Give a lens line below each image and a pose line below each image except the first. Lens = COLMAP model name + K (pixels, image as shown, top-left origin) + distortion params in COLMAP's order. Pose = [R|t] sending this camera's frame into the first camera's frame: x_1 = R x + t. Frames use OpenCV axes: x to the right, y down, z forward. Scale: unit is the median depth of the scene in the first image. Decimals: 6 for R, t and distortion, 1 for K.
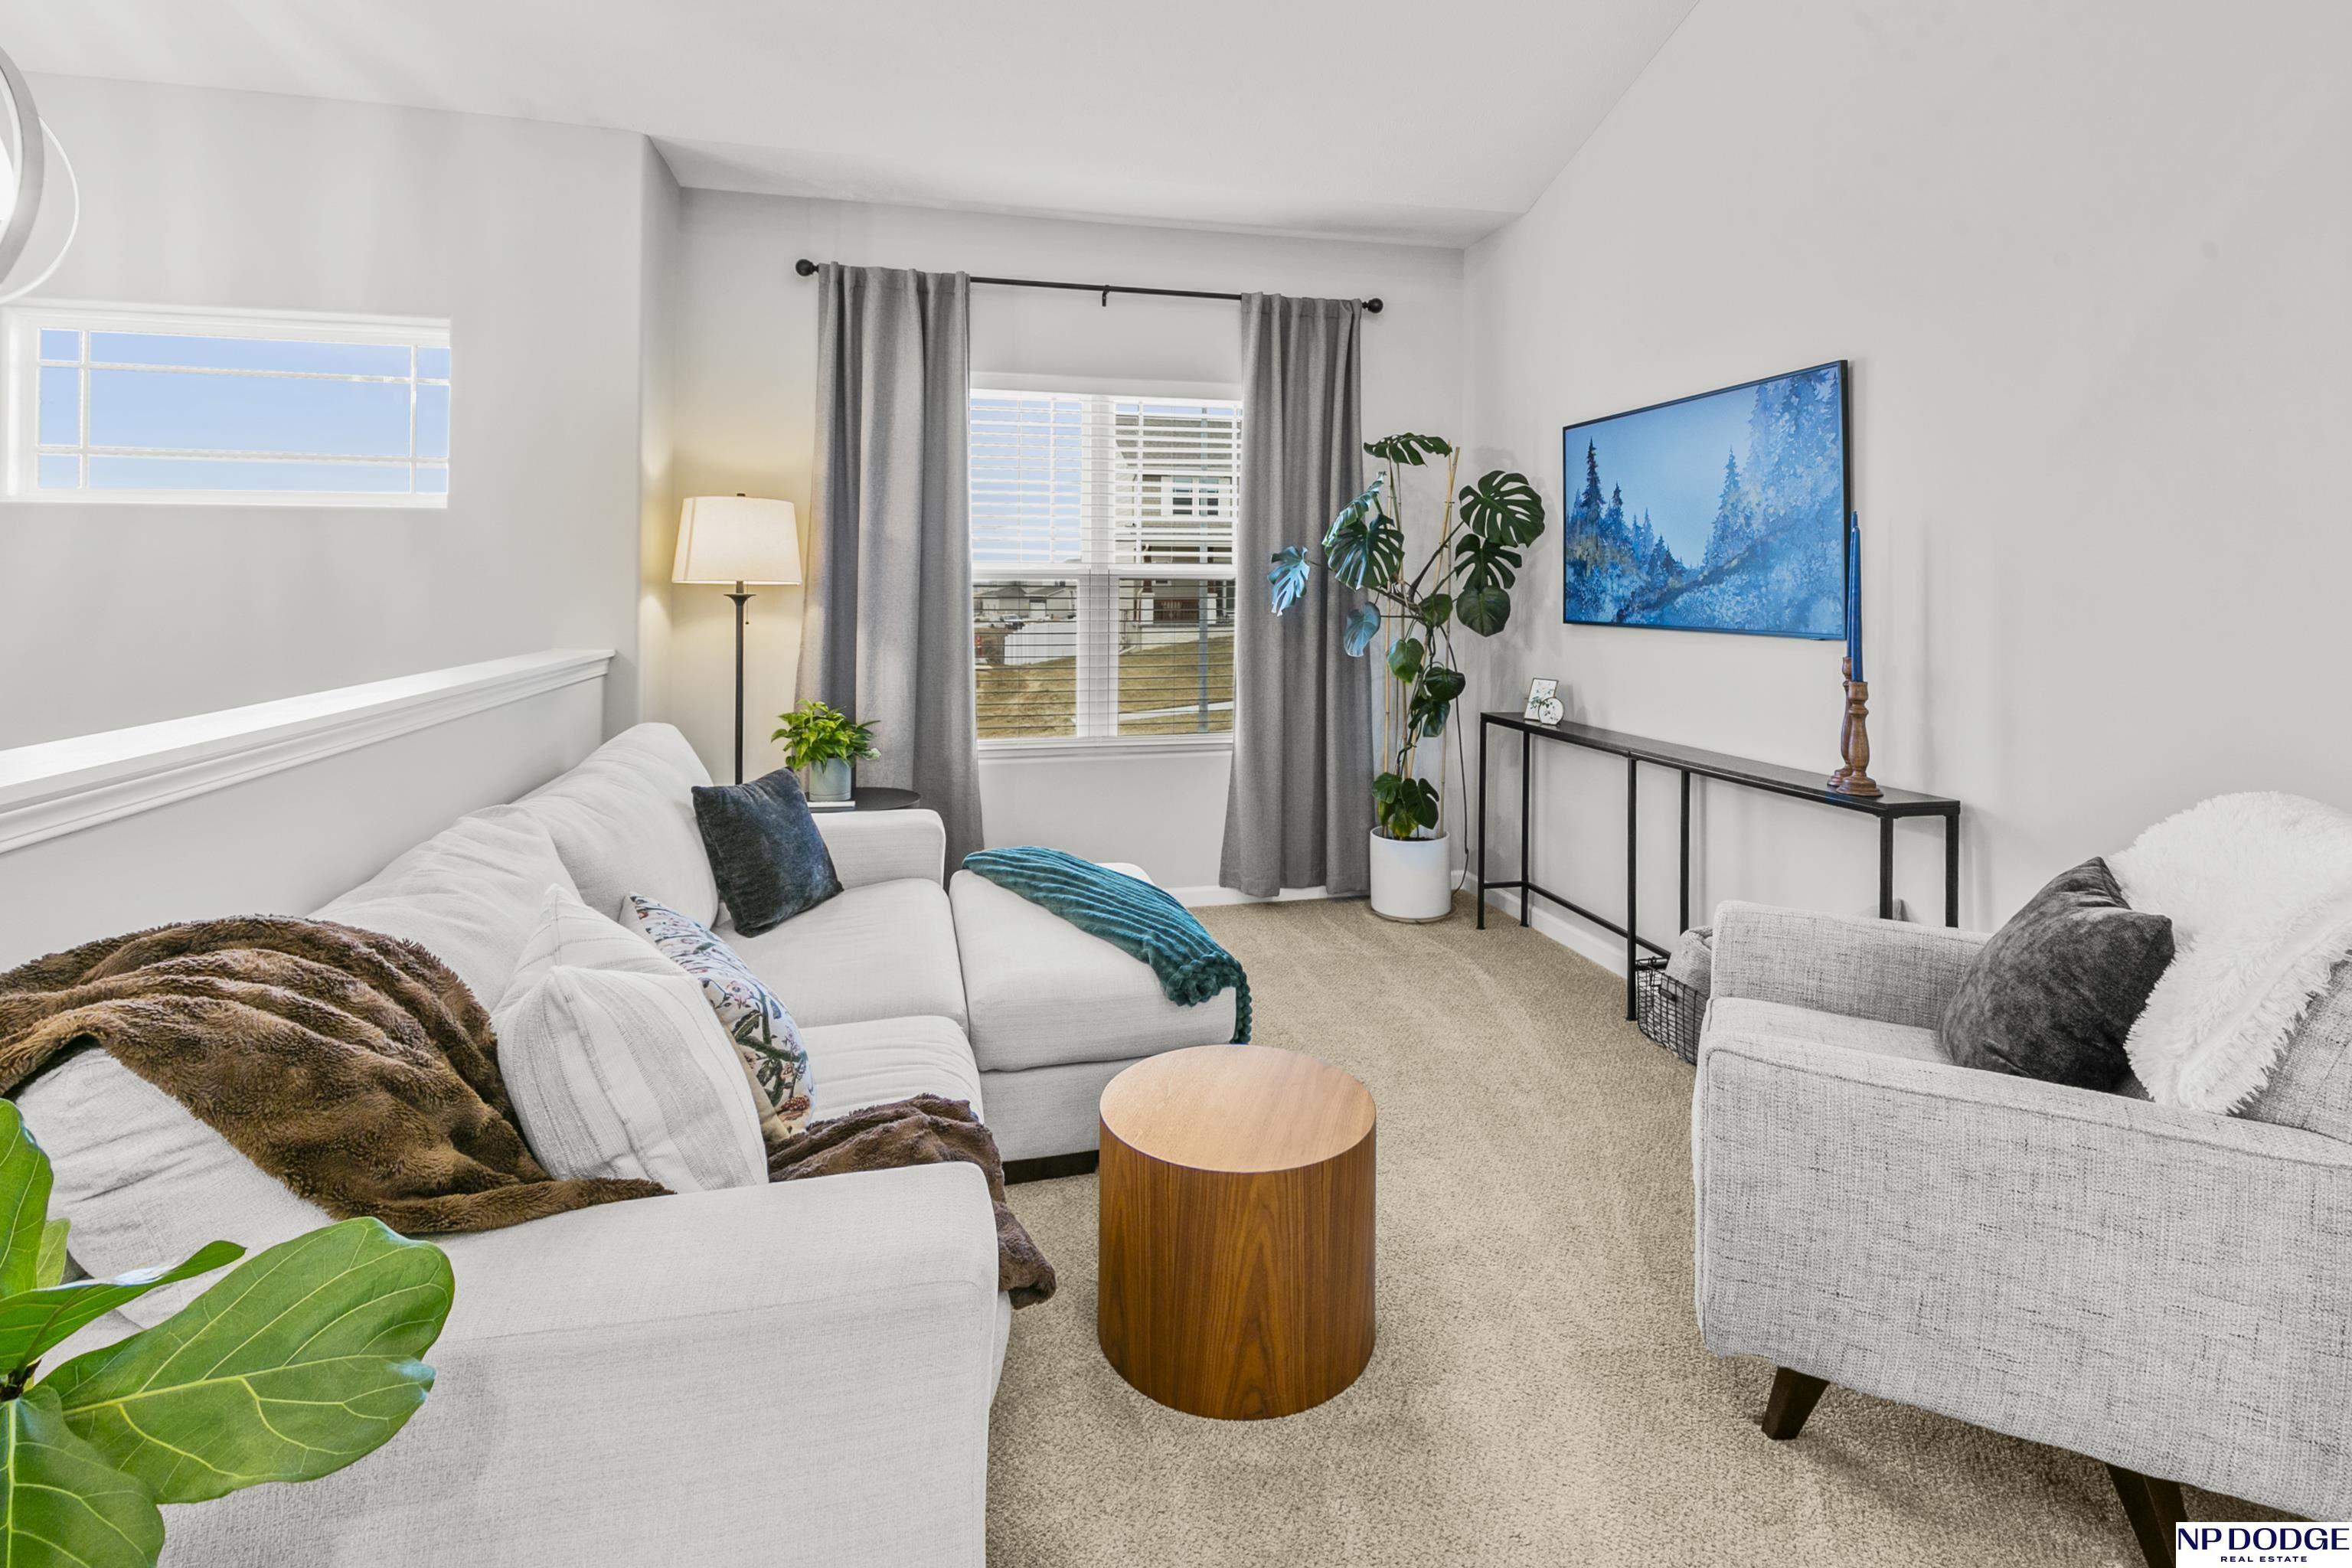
lens RADIAL K [[1115.7, 0, 1173.1], [0, 1115.7, 575.4], [0, 0, 1]] dist [-0.000835, -0.000718]
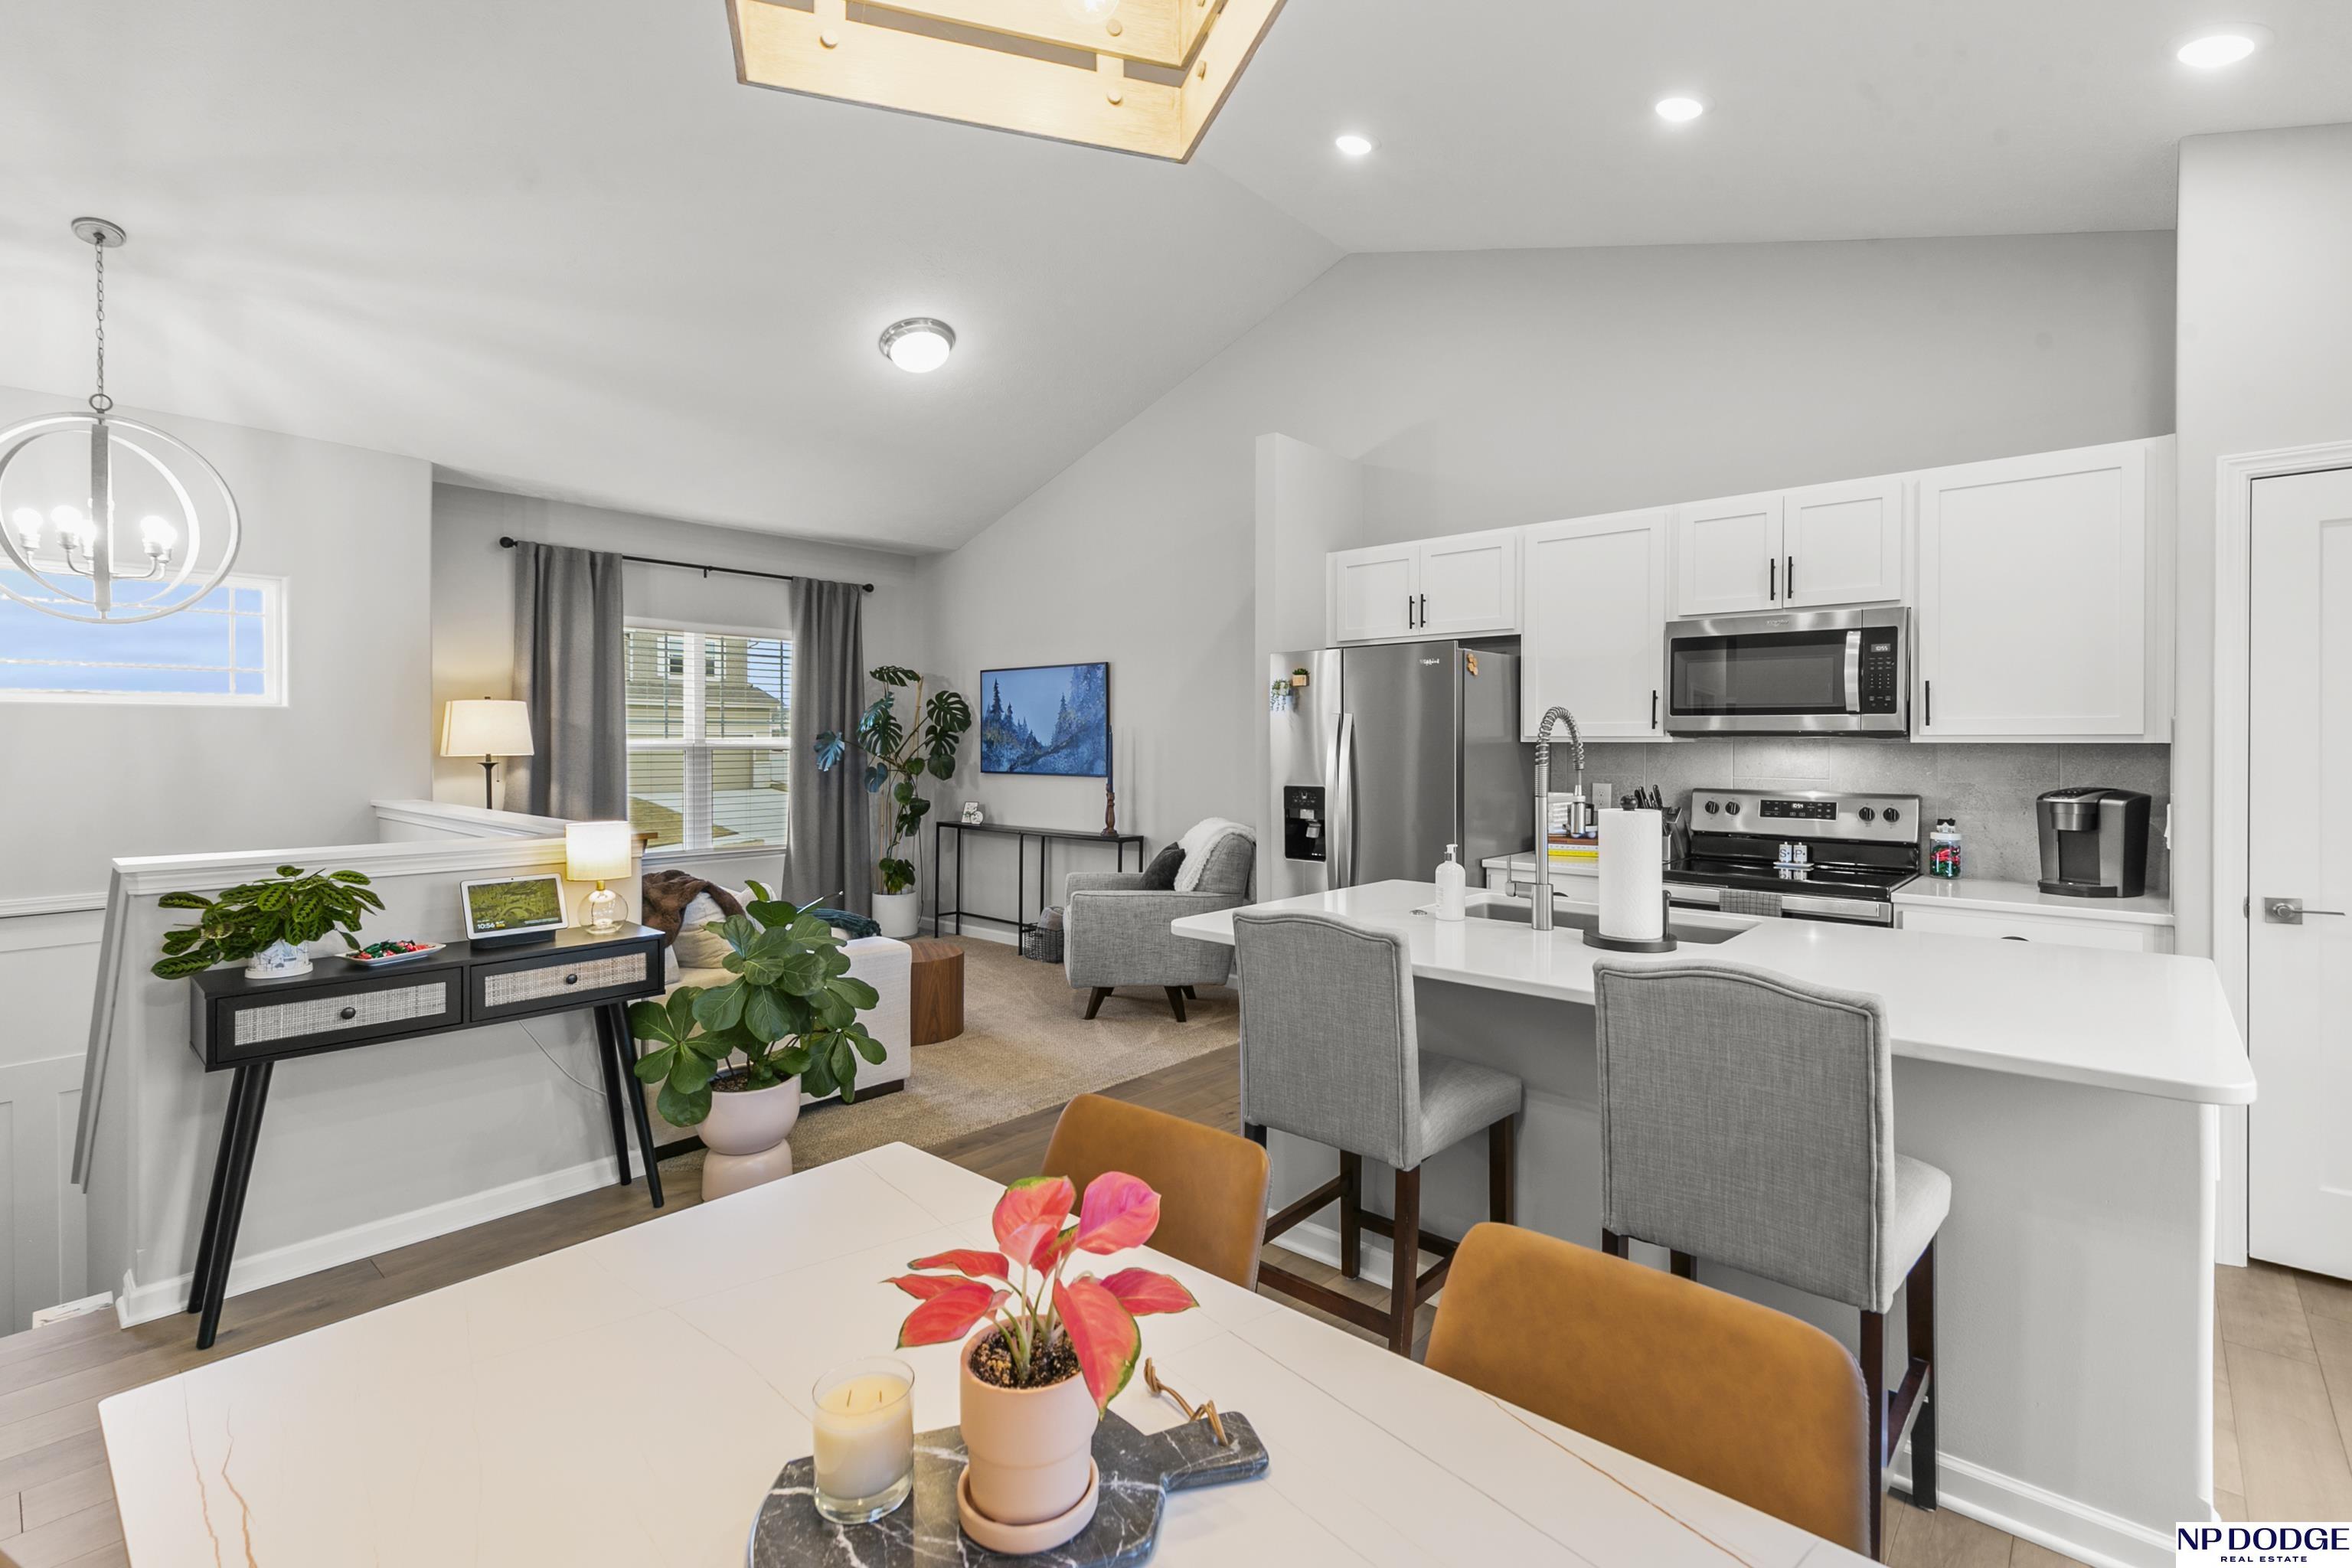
lens RADIAL K [[1070.6, 0, 1175.1], [0, 1070.6, 740.6], [0, 0, 1]] dist [-0.000075, 0.000012]
pose [[0.818730, -0.000204, 0.574179, -0.433865], [-0.005709, 0.999948, 0.008495, -0.029612], [-0.574151, -0.010233, 0.818686, -0.701826]]
